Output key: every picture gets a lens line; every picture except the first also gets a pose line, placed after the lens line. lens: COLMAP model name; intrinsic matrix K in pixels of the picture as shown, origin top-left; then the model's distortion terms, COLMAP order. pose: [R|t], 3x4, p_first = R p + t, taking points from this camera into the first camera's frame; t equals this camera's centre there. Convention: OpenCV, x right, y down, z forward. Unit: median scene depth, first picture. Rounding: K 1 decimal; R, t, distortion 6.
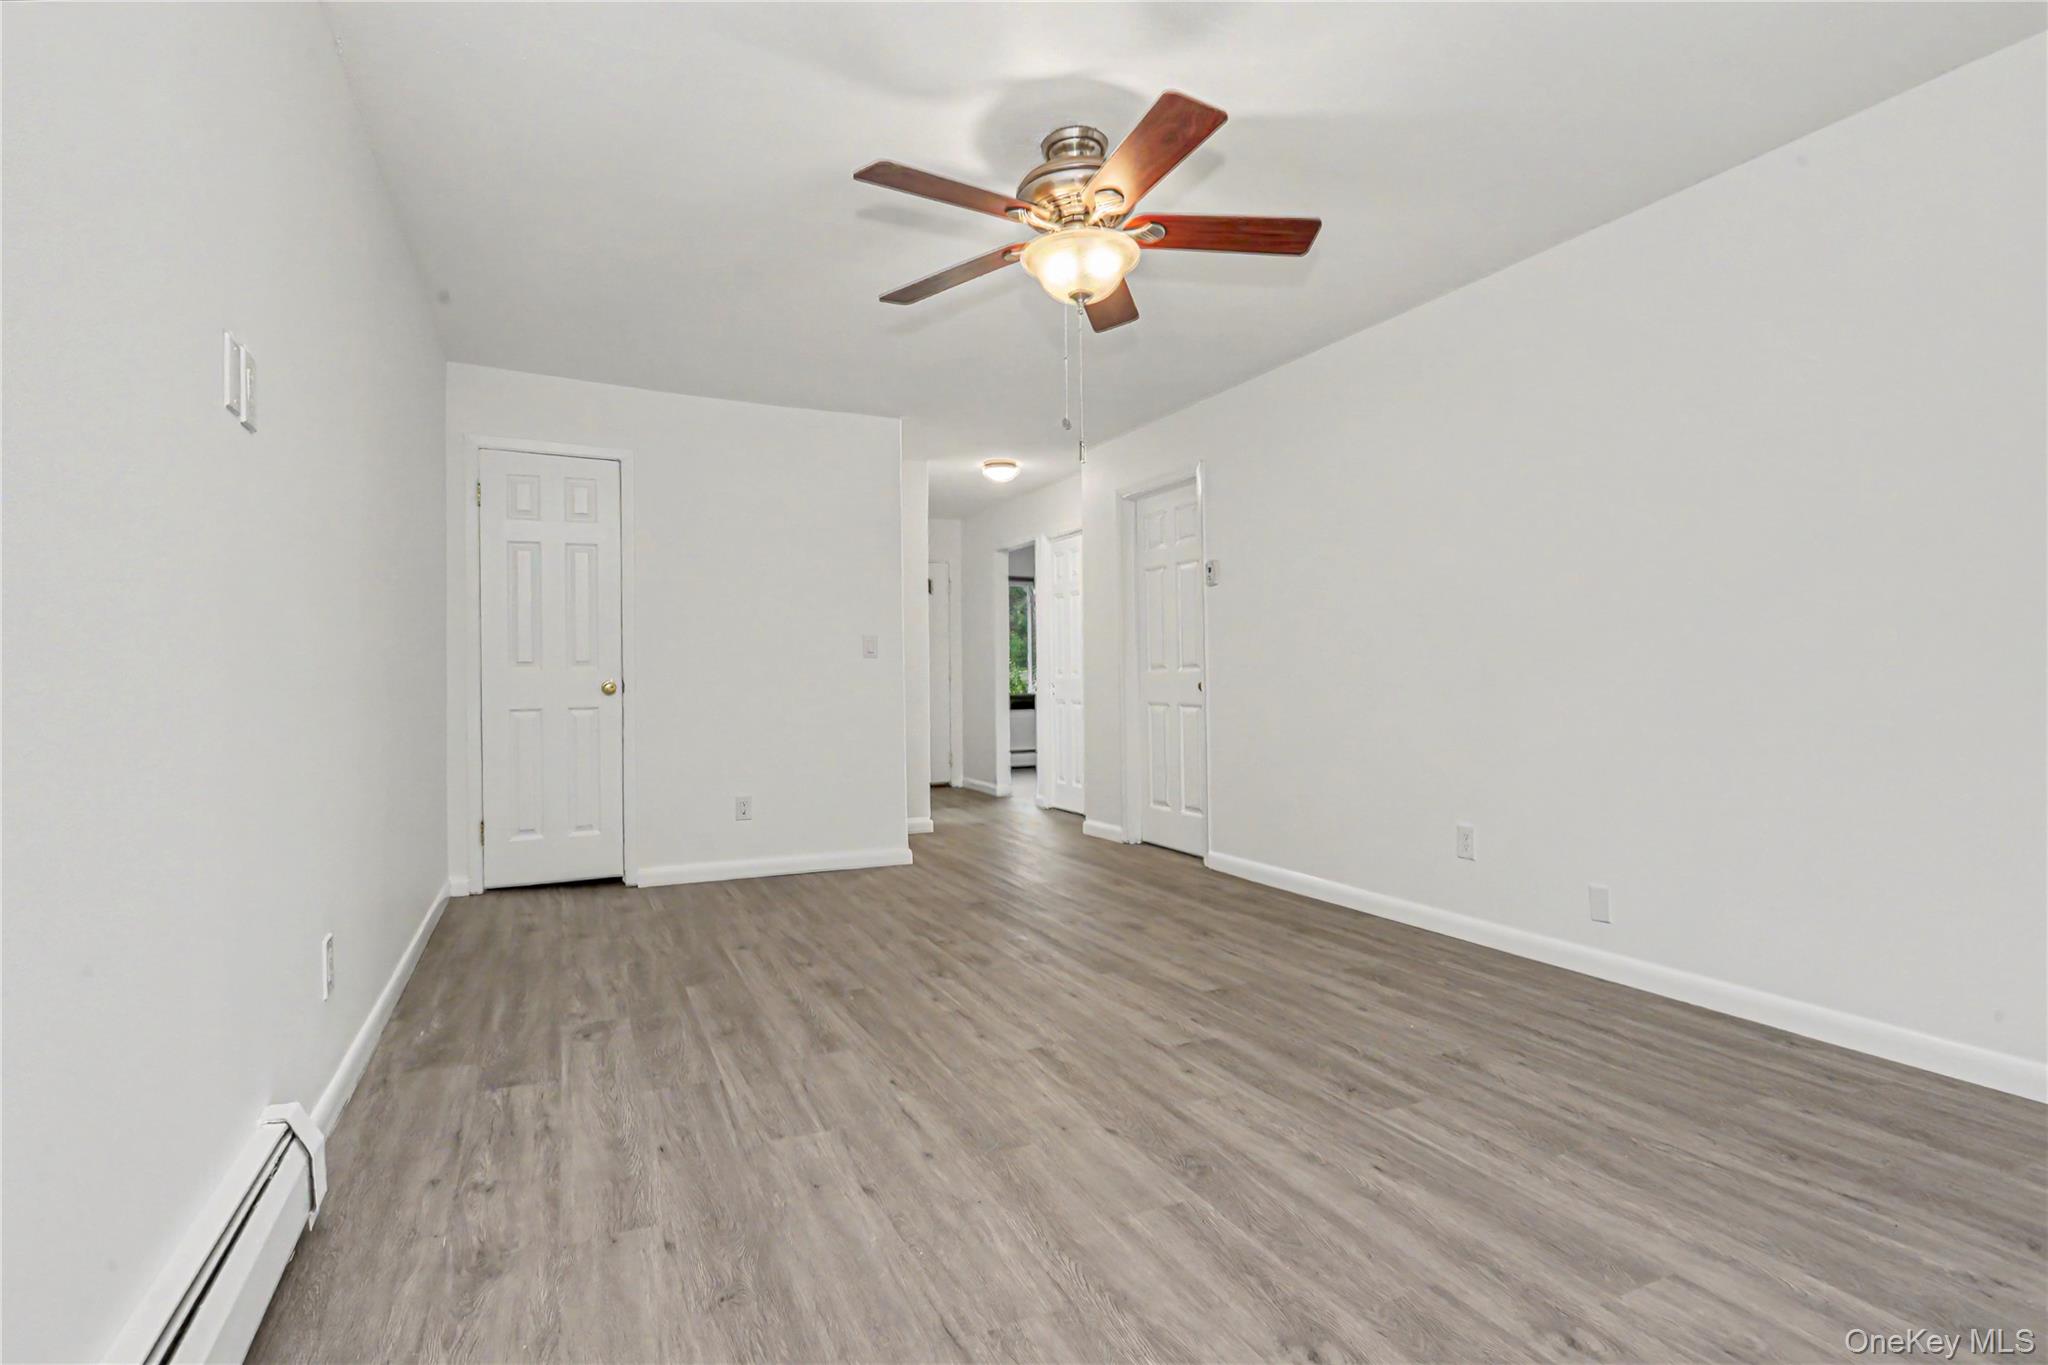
lens RADIAL K [[996.7, 0, 991.1], [0, 996.7, 685.5], [0, 0, 1]] dist [-0.006818, 0.002385]
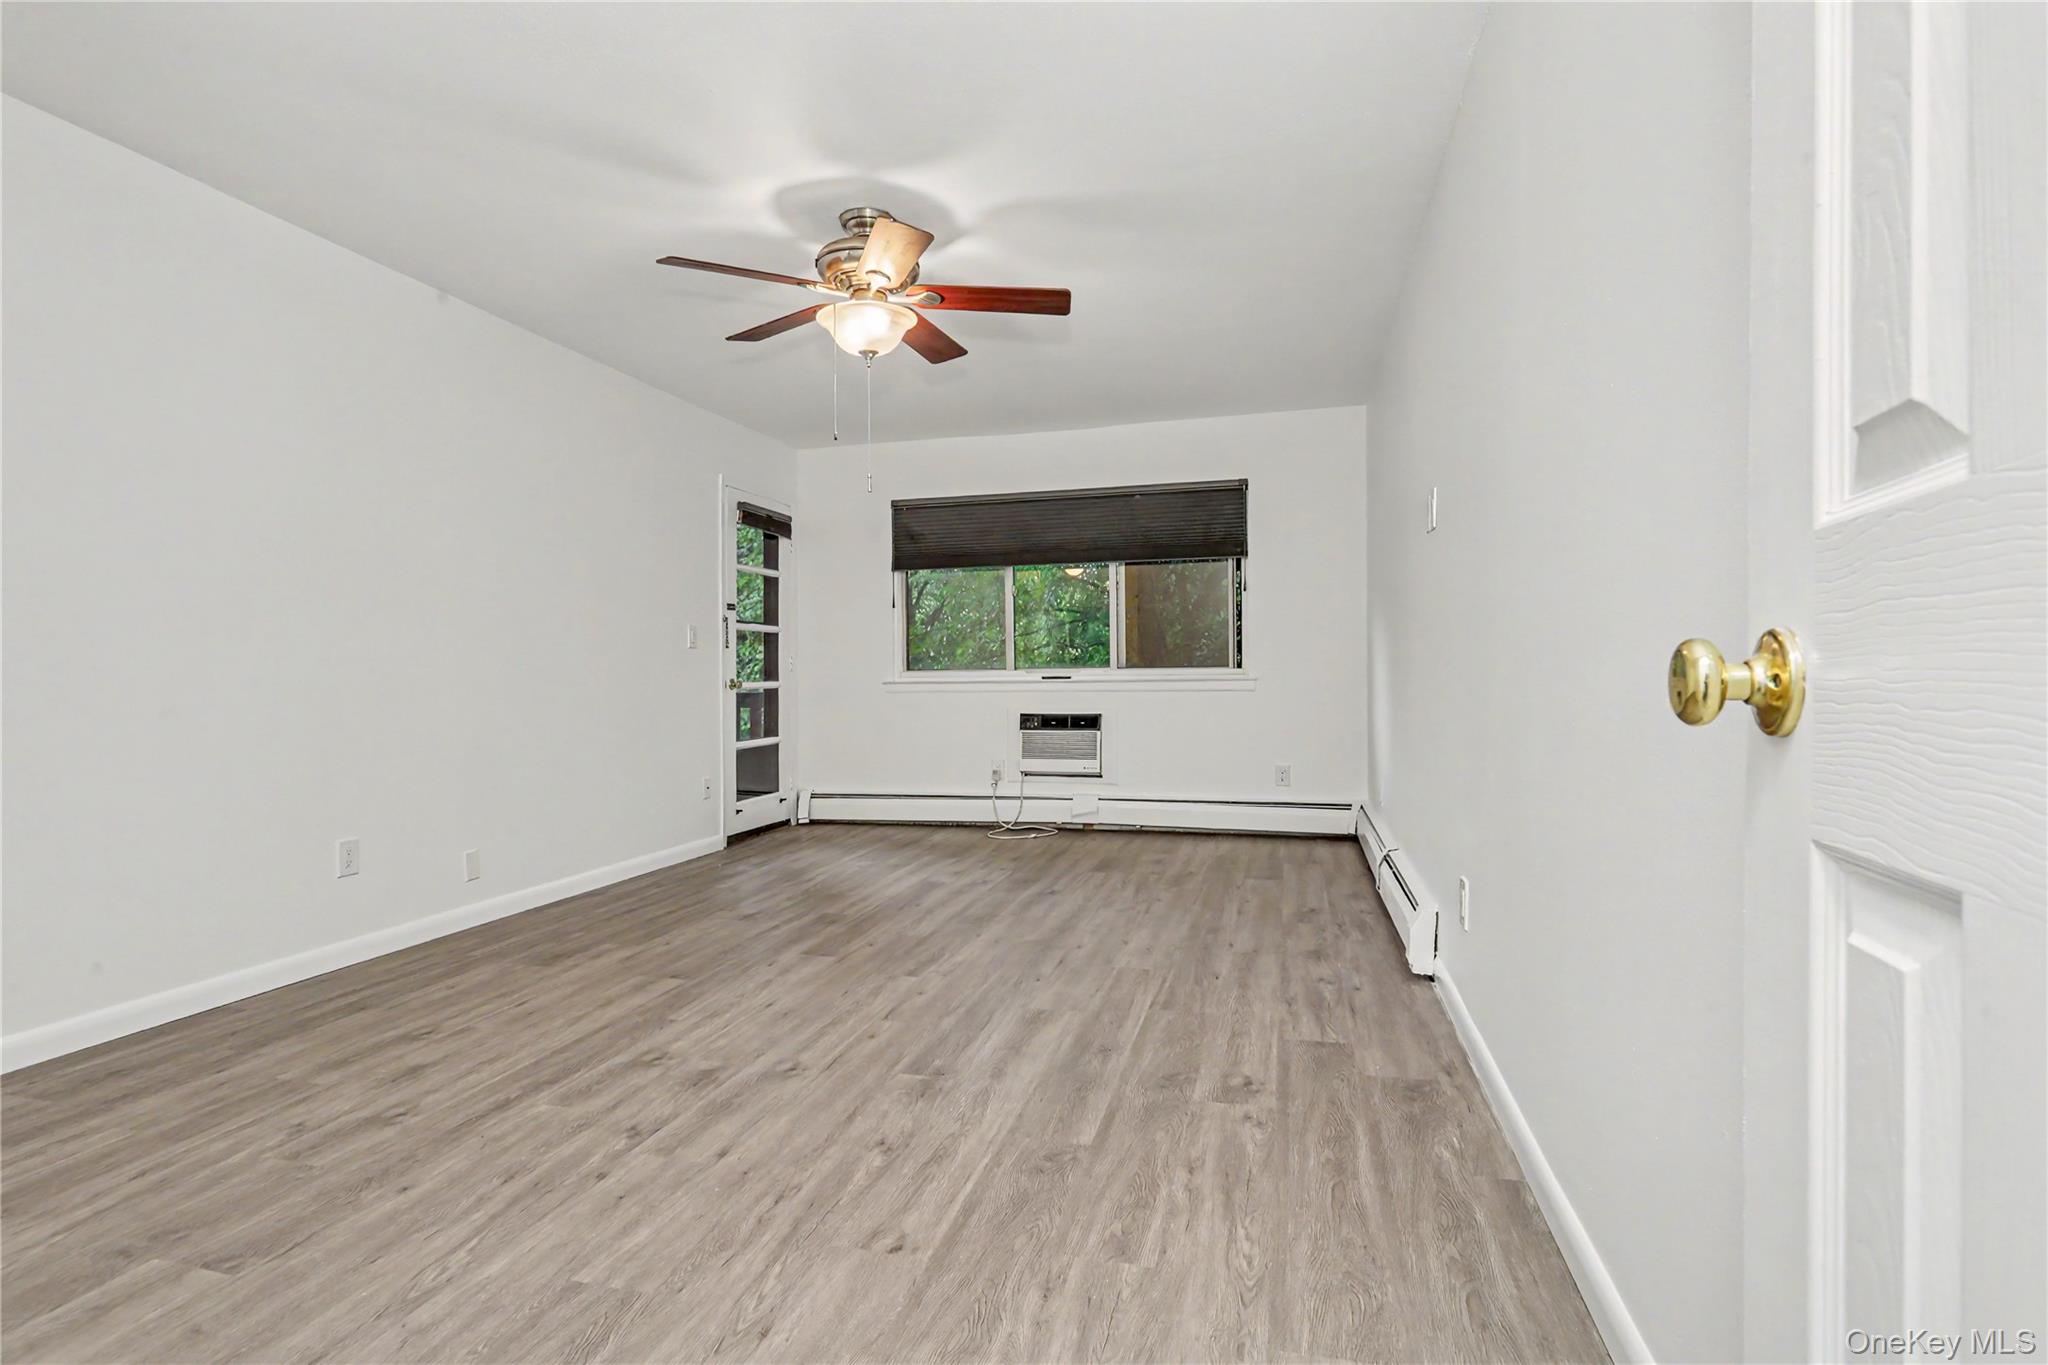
lens RADIAL K [[996.7, 0, 1052.0], [0, 996.7, 689.7], [0, 0, 1]] dist [-0.006818, 0.002385]
pose [[-0.801599, 0.009596, 0.597785, -0.770542], [0.018554, 0.999789, 0.008831, 0.007393], [-0.597574, 0.018170, -0.801608, 1.745708]]
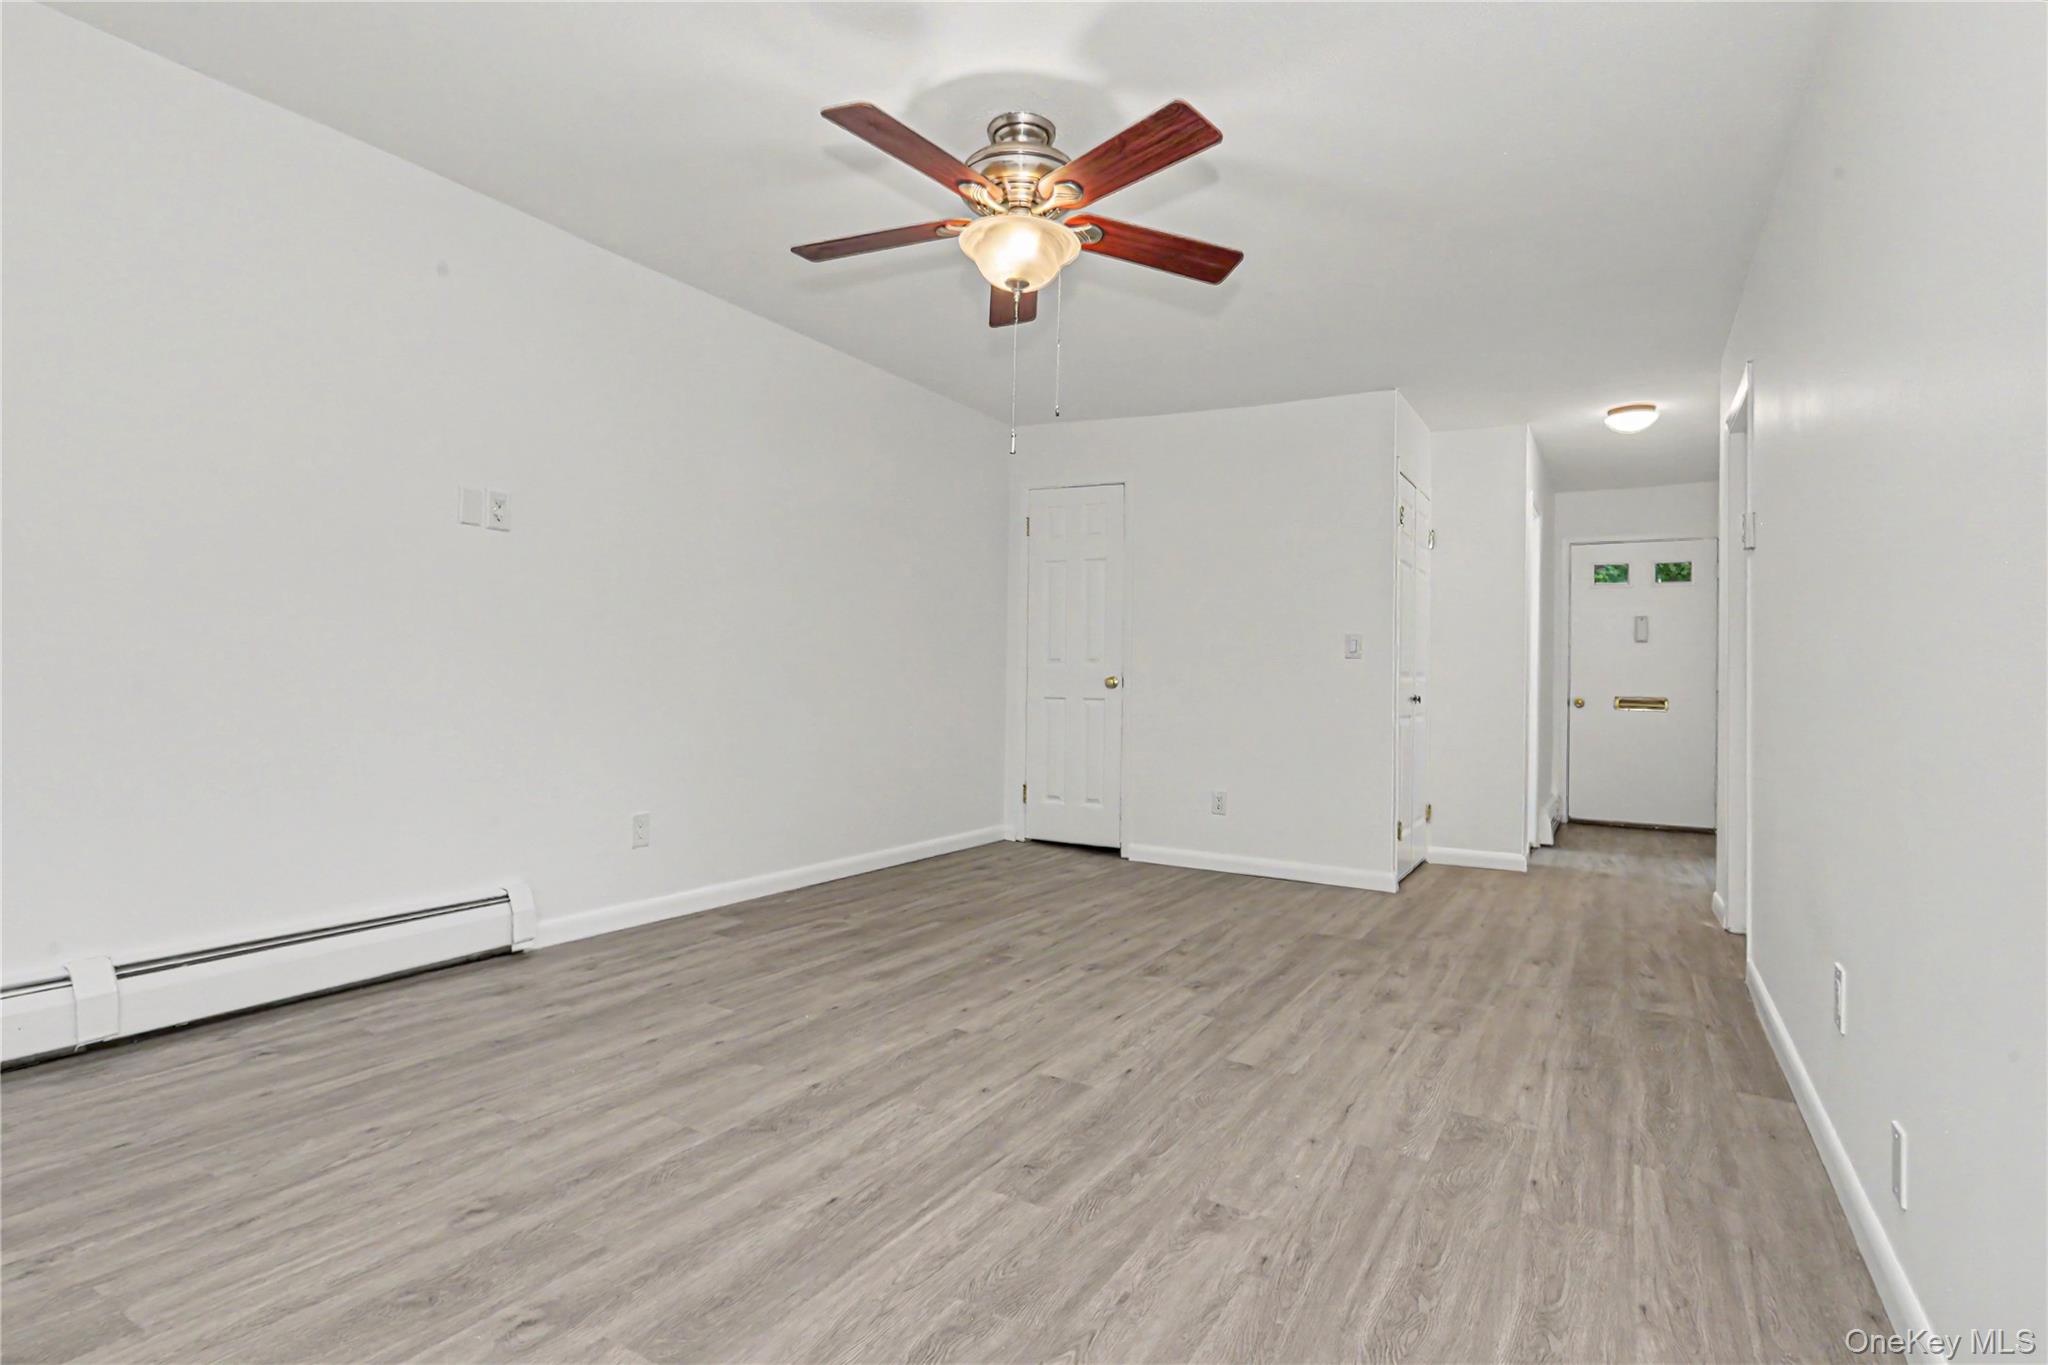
lens RADIAL K [[996.7, 0, 1007.3], [0, 996.7, 688.3], [0, 0, 1]] dist [-0.006818, 0.002385]
pose [[0.575140, 0.029671, -0.817517, 0.848184], [-0.031702, 0.999400, 0.013969, -0.005799], [0.817440, 0.017882, 0.575736, 0.409606]]
